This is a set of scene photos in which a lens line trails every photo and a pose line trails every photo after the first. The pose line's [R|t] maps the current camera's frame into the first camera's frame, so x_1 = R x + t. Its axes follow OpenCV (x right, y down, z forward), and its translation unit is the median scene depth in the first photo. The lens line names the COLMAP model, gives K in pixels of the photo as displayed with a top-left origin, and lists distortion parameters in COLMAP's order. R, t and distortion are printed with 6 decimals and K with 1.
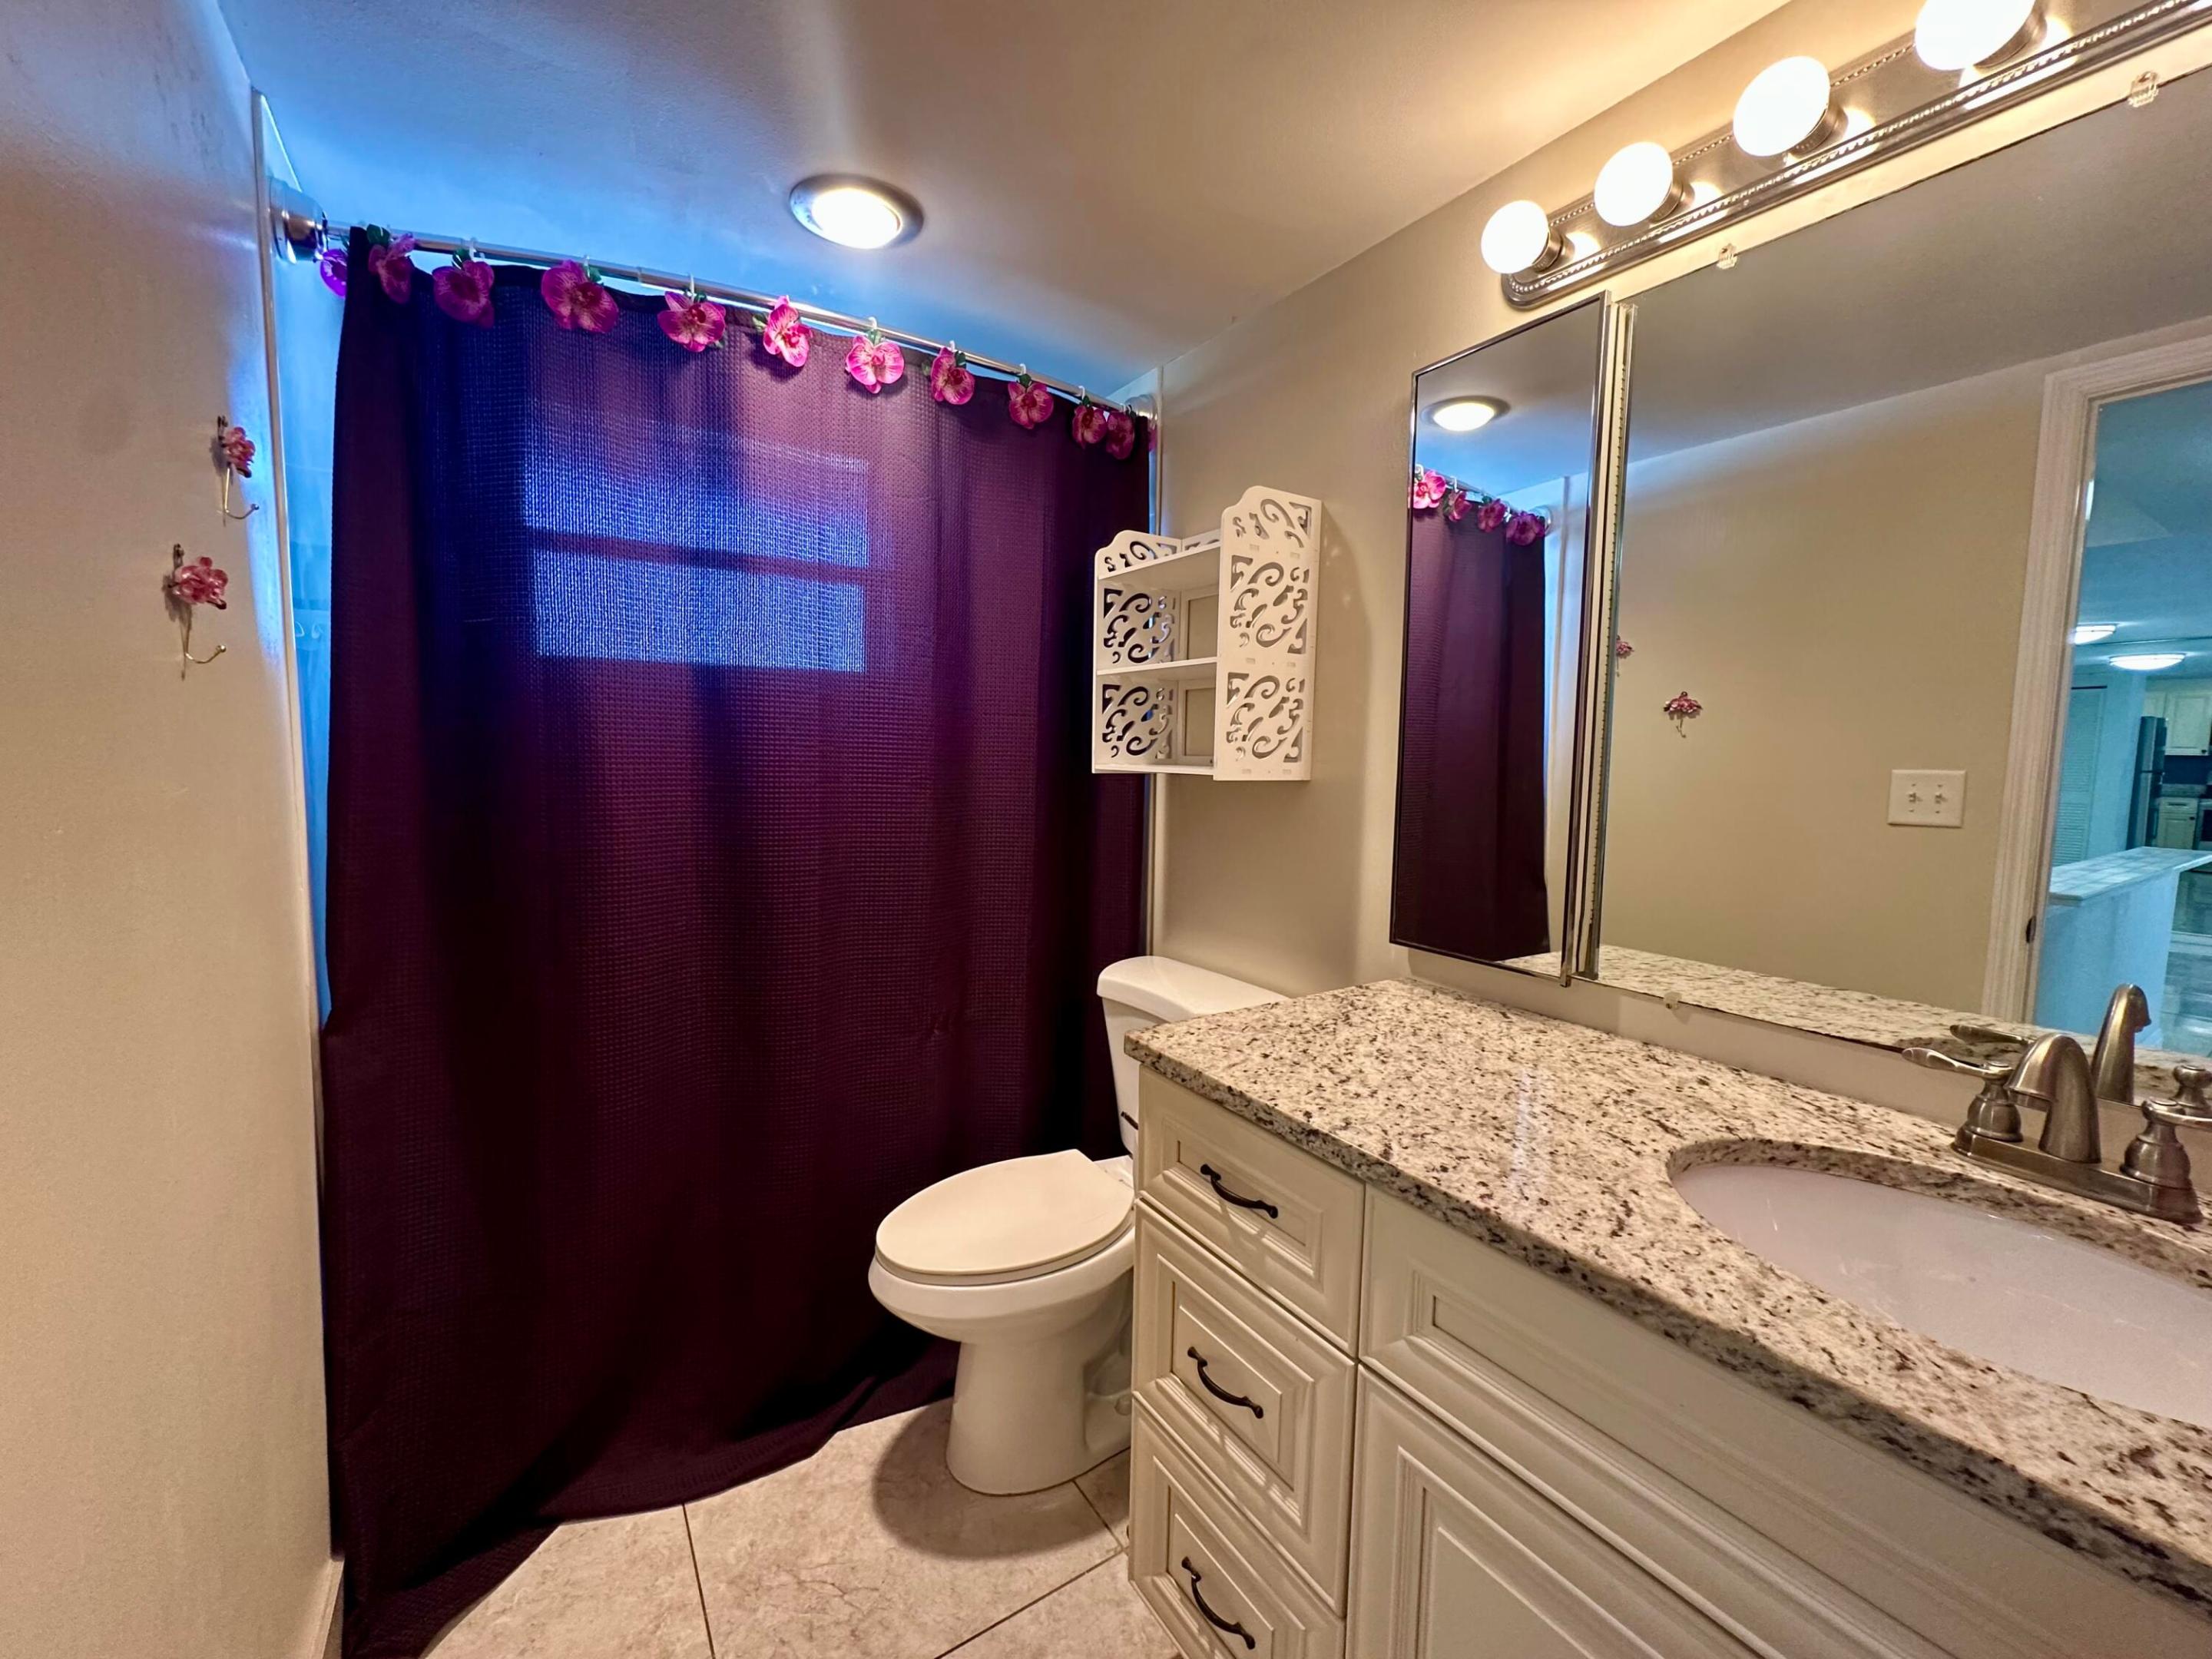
lens RADIAL K [[883.8, 0, 1103.6], [0, 883.8, 832.6], [0, 0, 1]] dist [-0.005722, 0.001196]
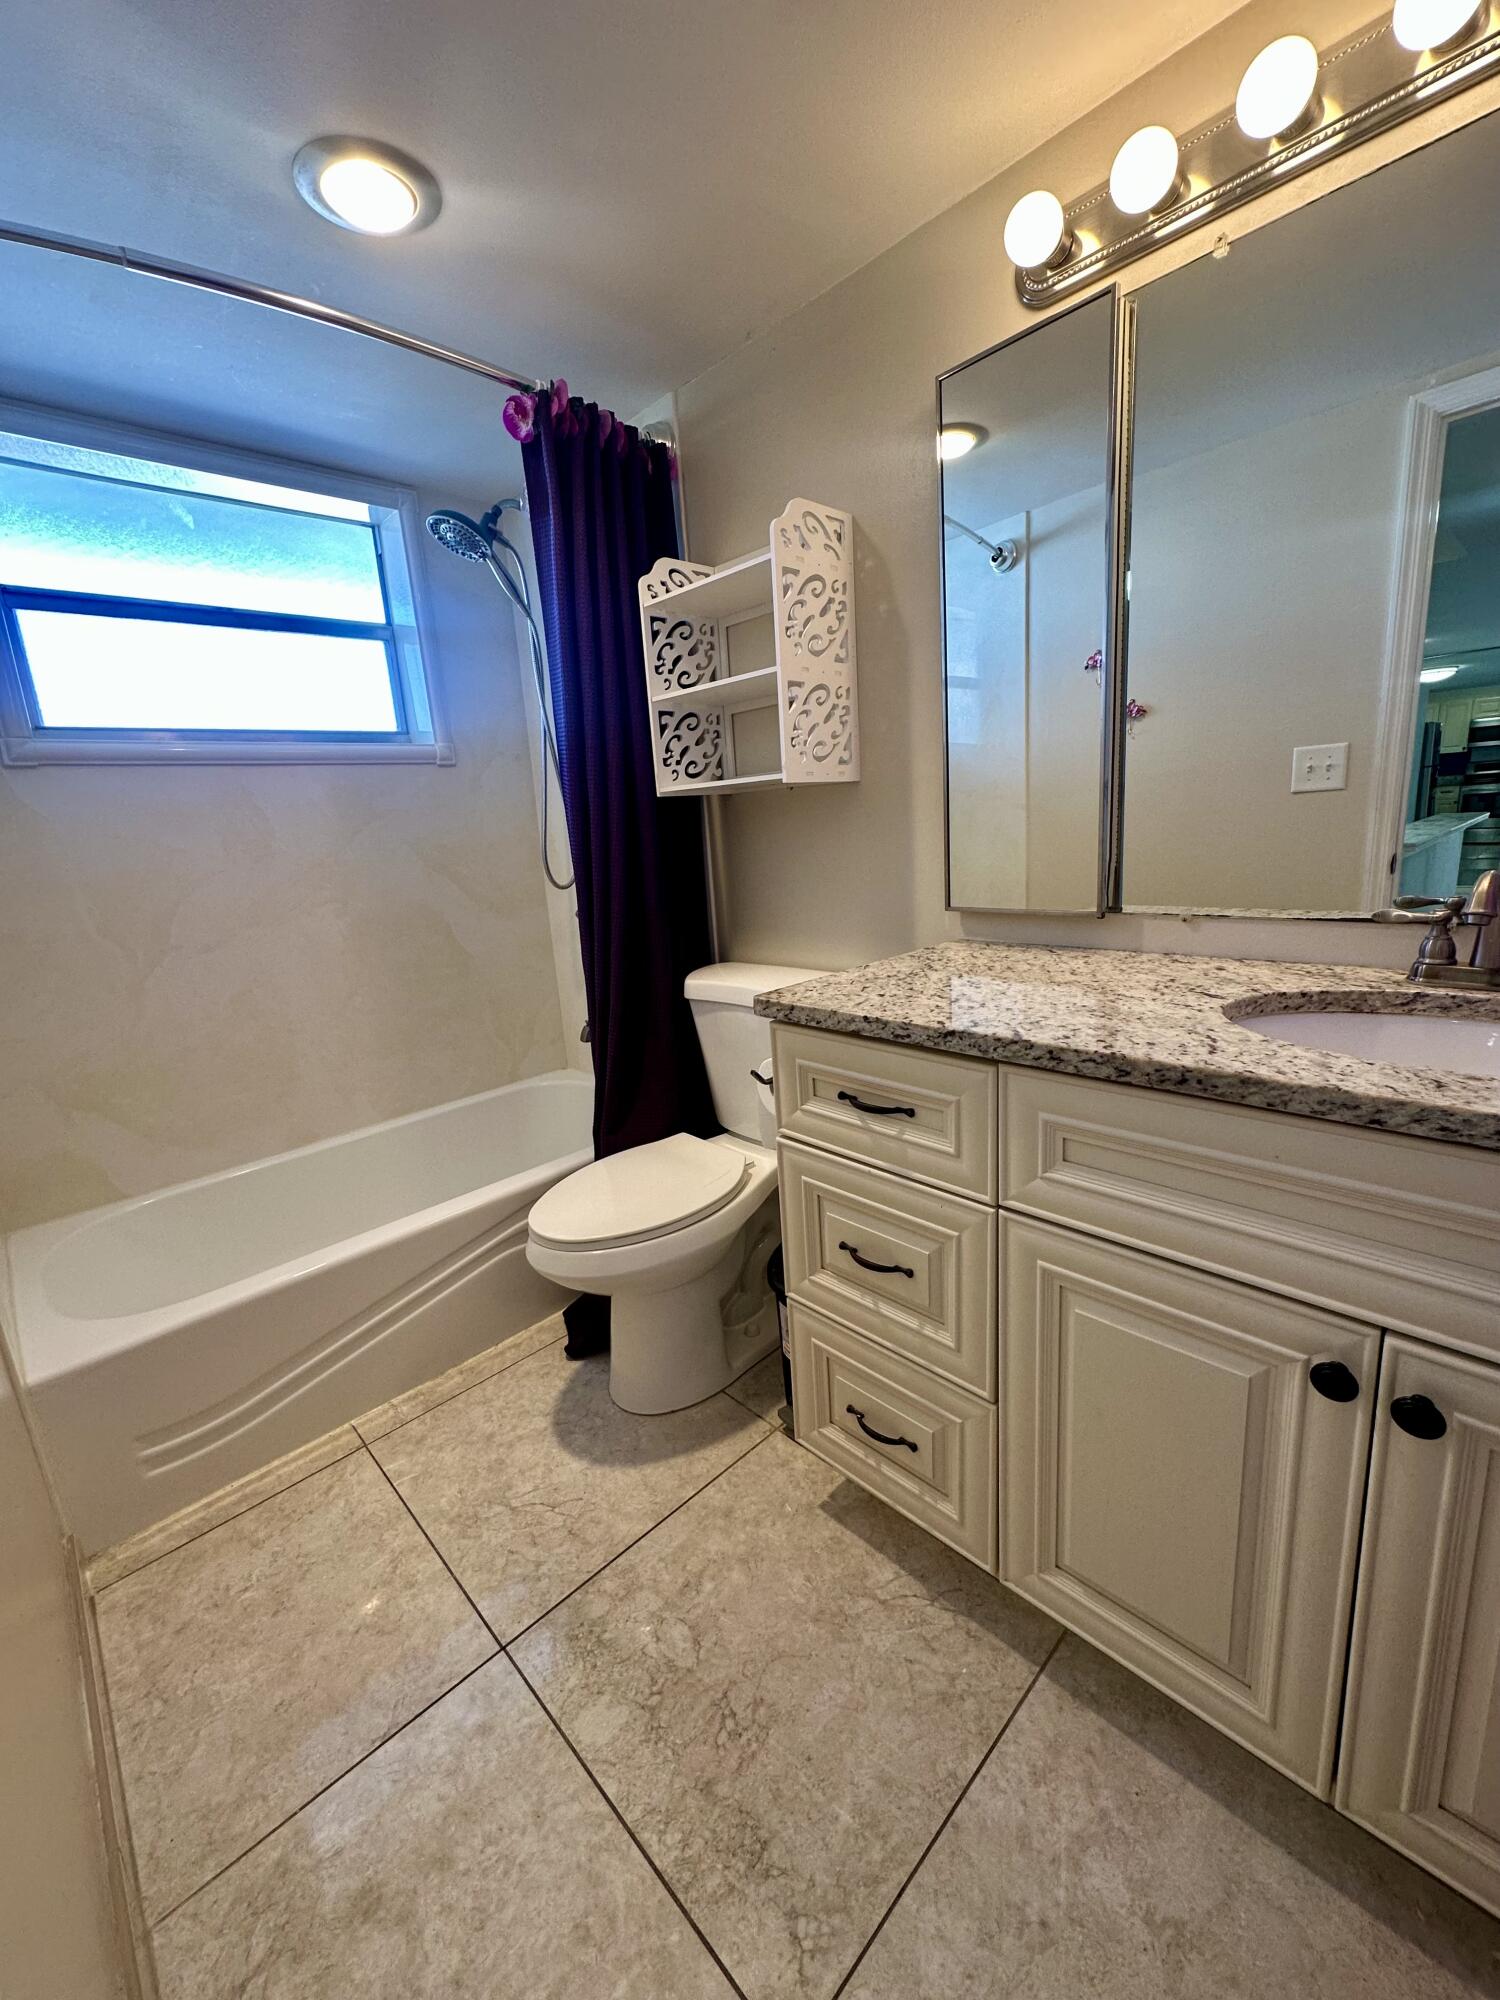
lens RADIAL K [[799.1, 0, 747.4], [0, 799.1, 997.8], [0, 0, 1]] dist [-0.005722, 0.001196]
pose [[0.979635, -0.121037, 0.160206, -0.145768], [0.099696, 0.985796, 0.135154, 0.086273], [-0.174289, -0.116430, 0.977787, -0.004248]]
